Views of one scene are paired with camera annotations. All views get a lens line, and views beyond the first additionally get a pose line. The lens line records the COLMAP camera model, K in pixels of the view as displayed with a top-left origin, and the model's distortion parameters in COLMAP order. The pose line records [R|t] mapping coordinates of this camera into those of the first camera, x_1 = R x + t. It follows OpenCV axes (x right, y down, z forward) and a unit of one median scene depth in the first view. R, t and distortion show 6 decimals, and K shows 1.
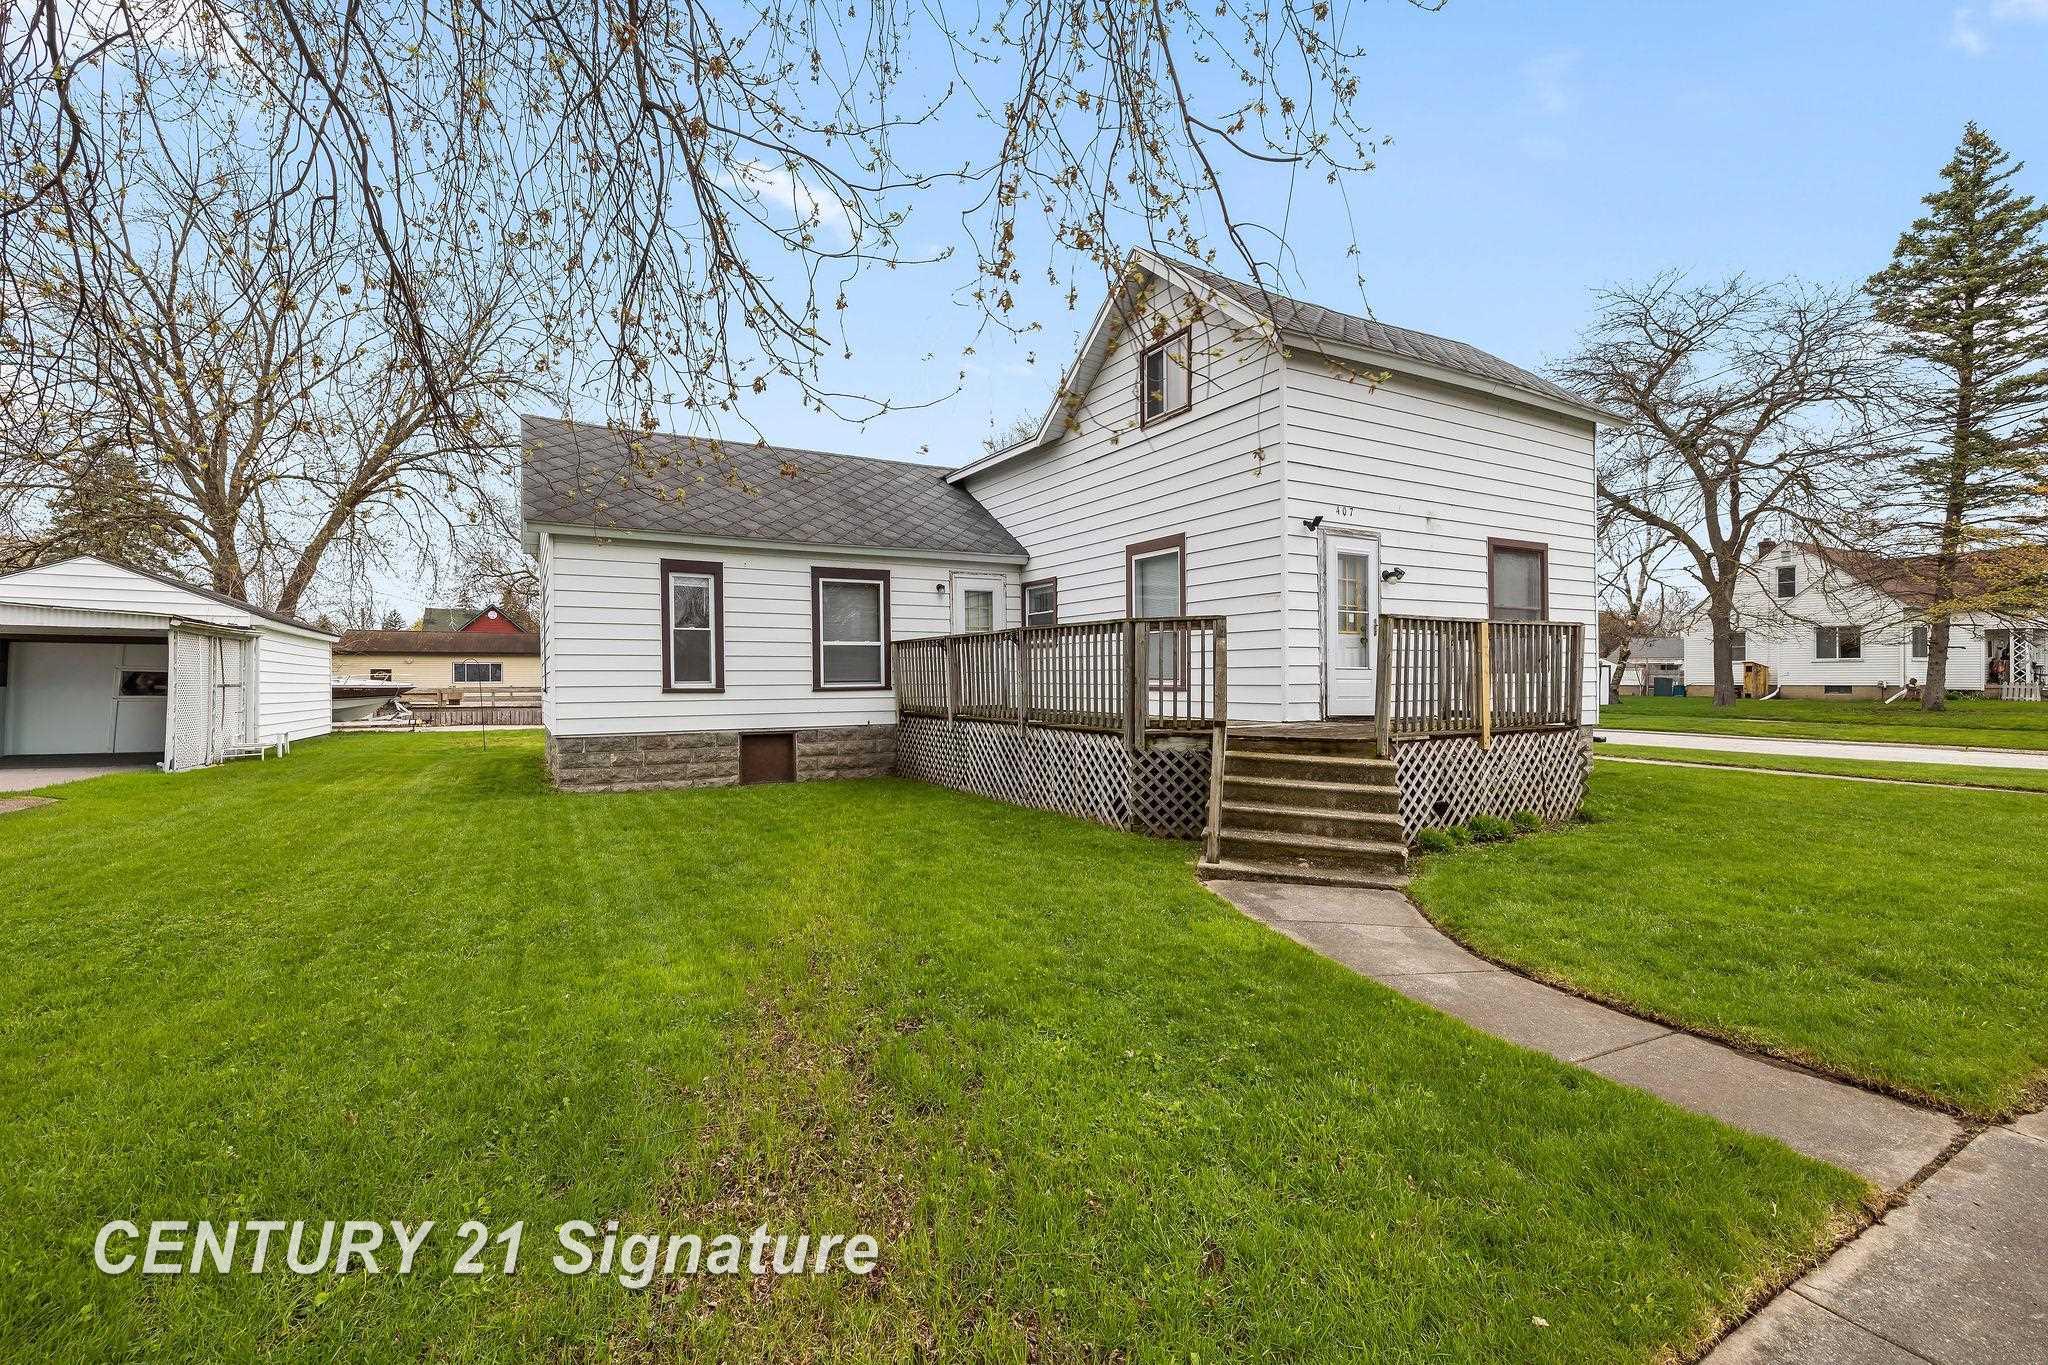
lens RADIAL K [[884.9, 0, 1001.9], [0, 884.9, 677.0], [0, 0, 1]] dist [-0.000125, 0.001096]
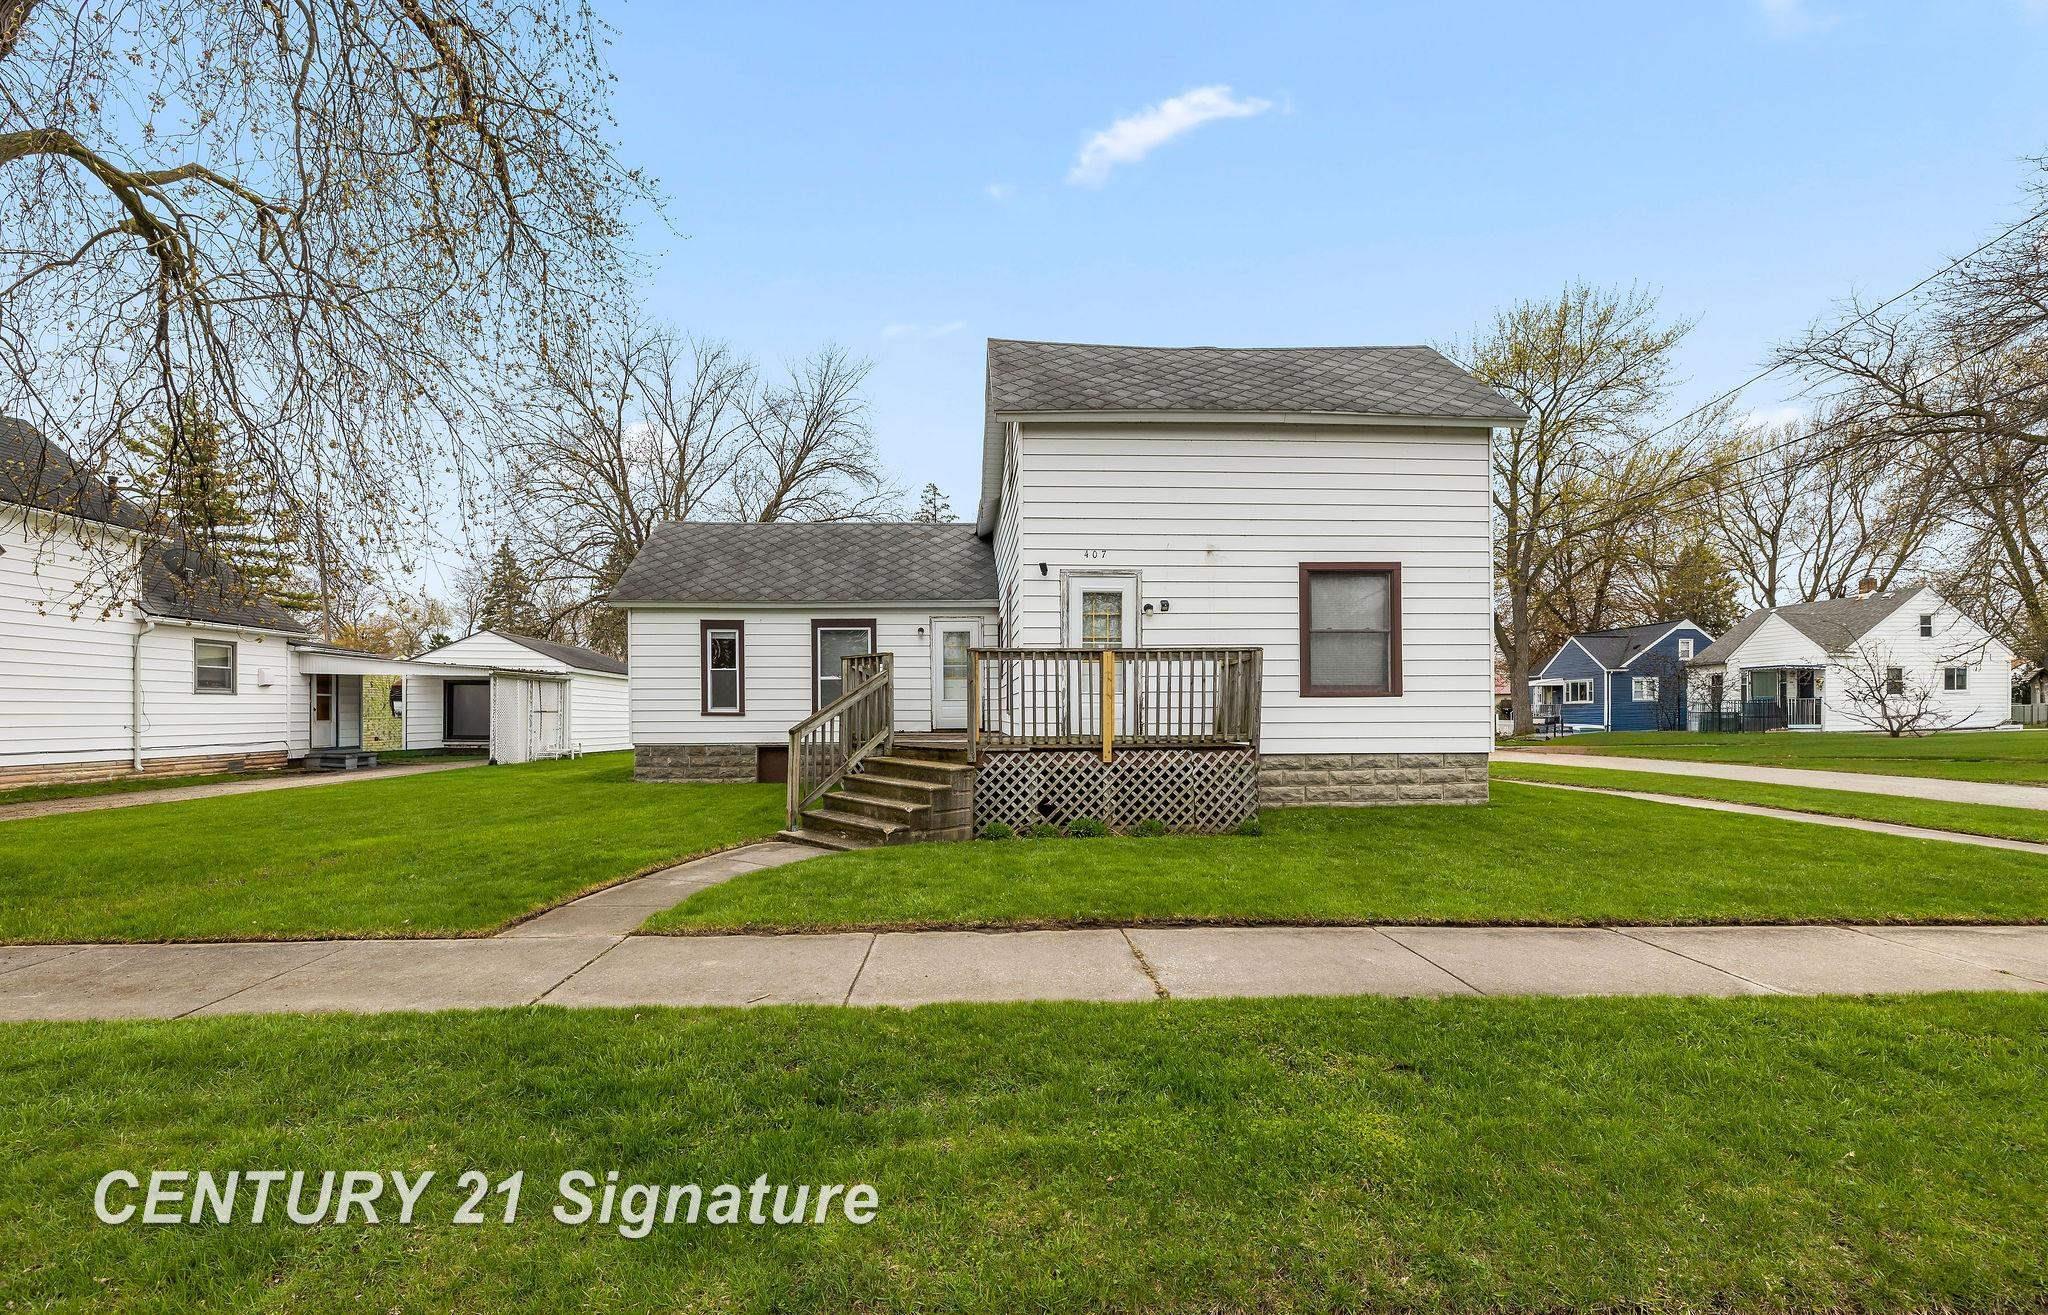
lens RADIAL K [[914.3, 0, 1022.3], [0, 914.3, 724.5], [0, 0, 1]] dist [-0.017215, -0.000152]
pose [[0.901015, 0.004456, -0.433764, 0.735215], [0.003302, 0.999848, 0.017129, 0.009425], [0.433775, -0.016866, 0.900864, -0.089605]]
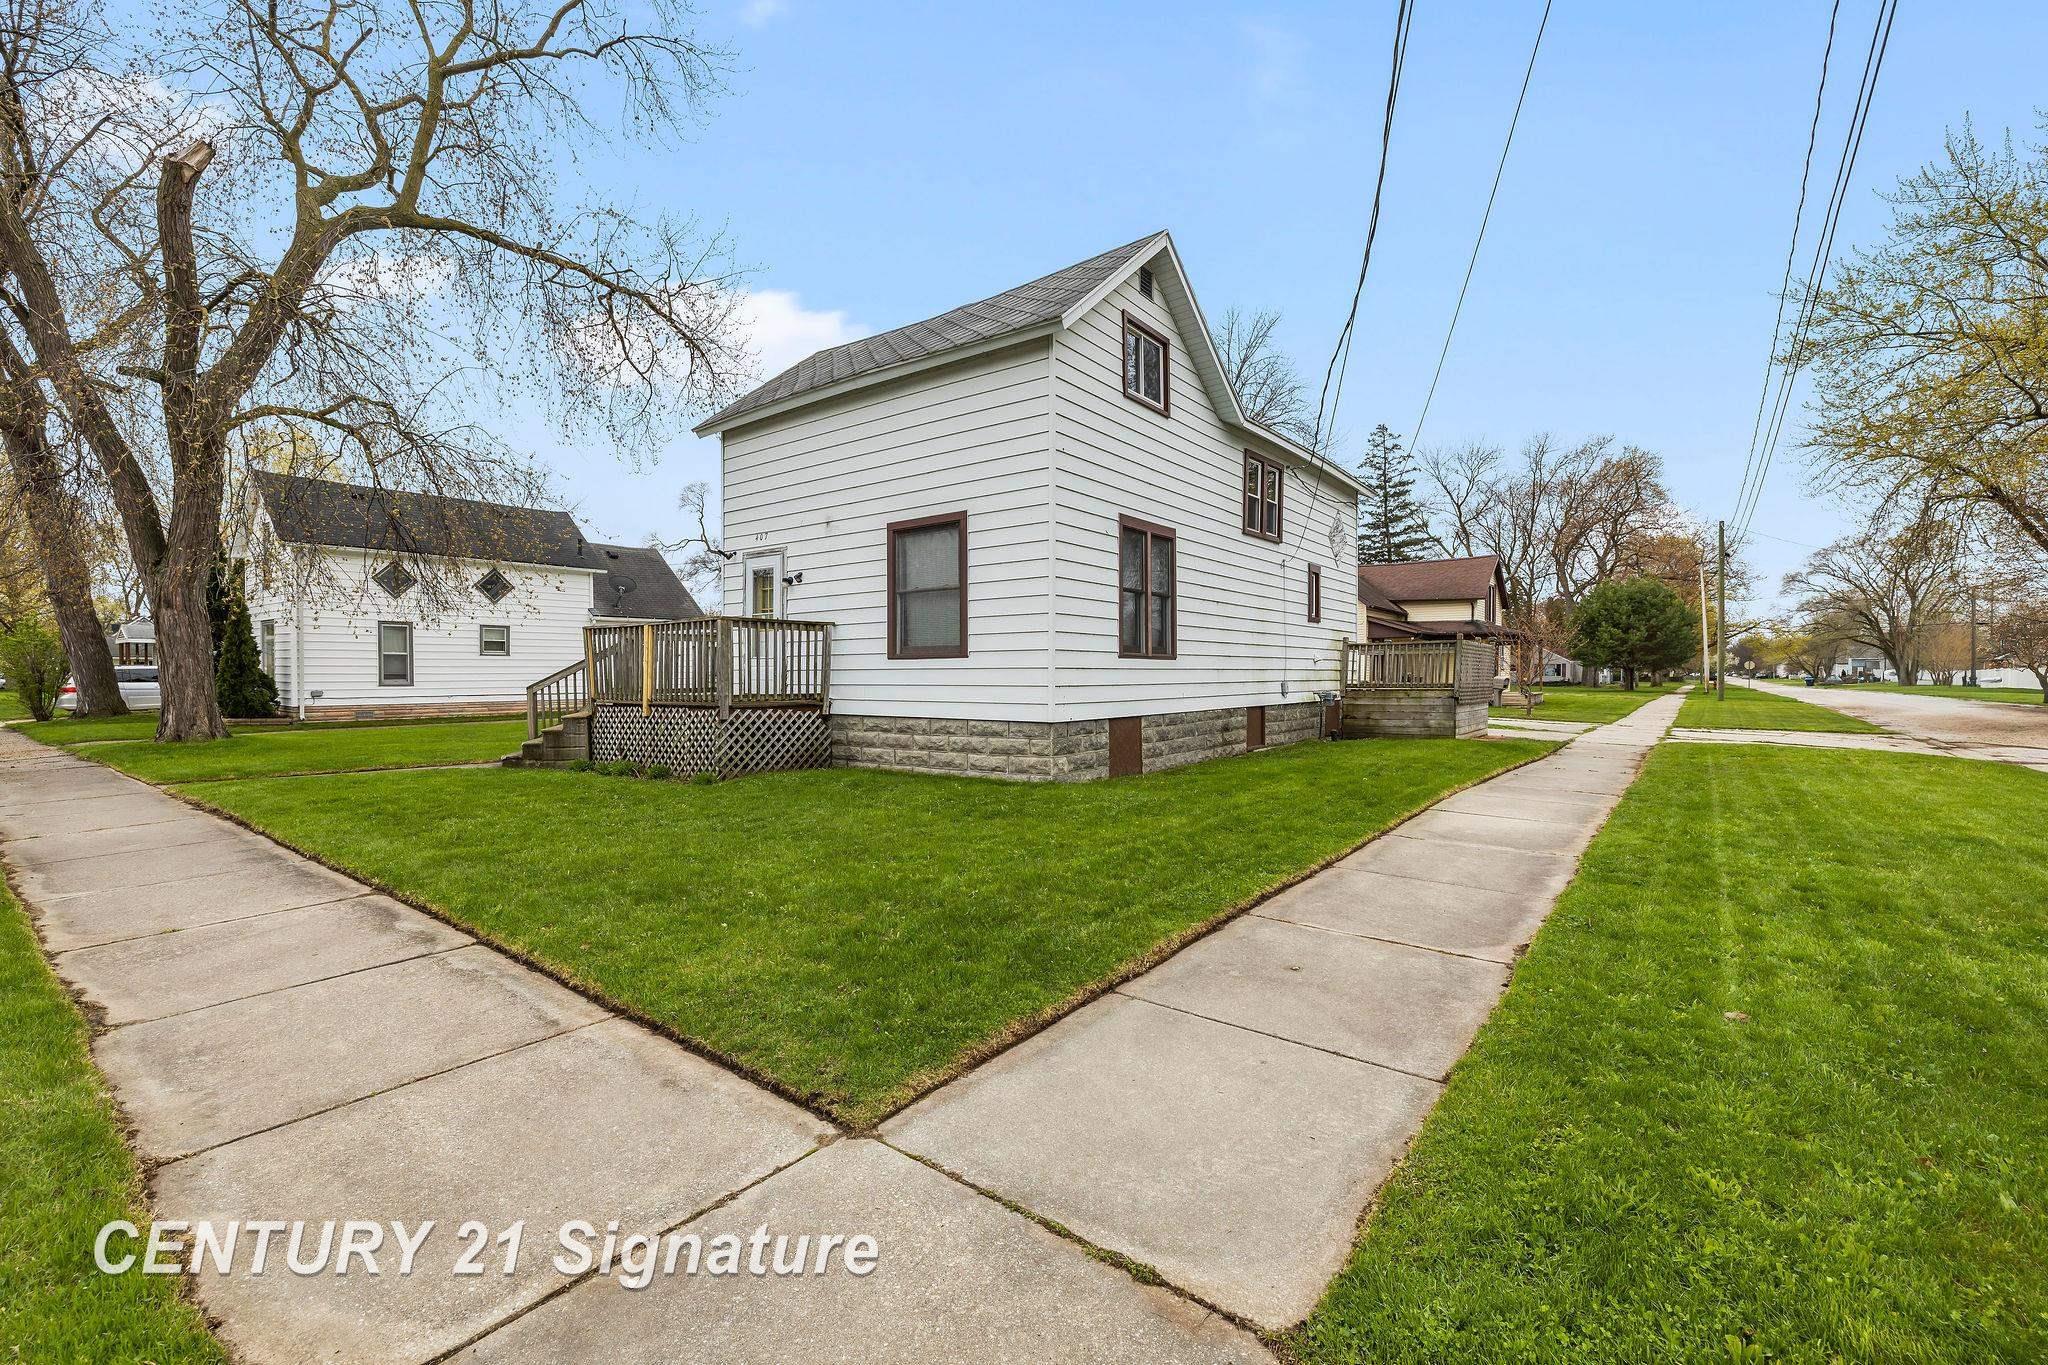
lens RADIAL K [[884.9, 0, 1006.6], [0, 884.9, 692.9], [0, 0, 1]] dist [-0.000125, 0.001096]
pose [[0.395732, 0.021048, -0.918125, 1.570964], [0.005935, 0.999658, 0.025475, 0.010530], [0.918347, -0.015530, 0.395472, 0.737703]]
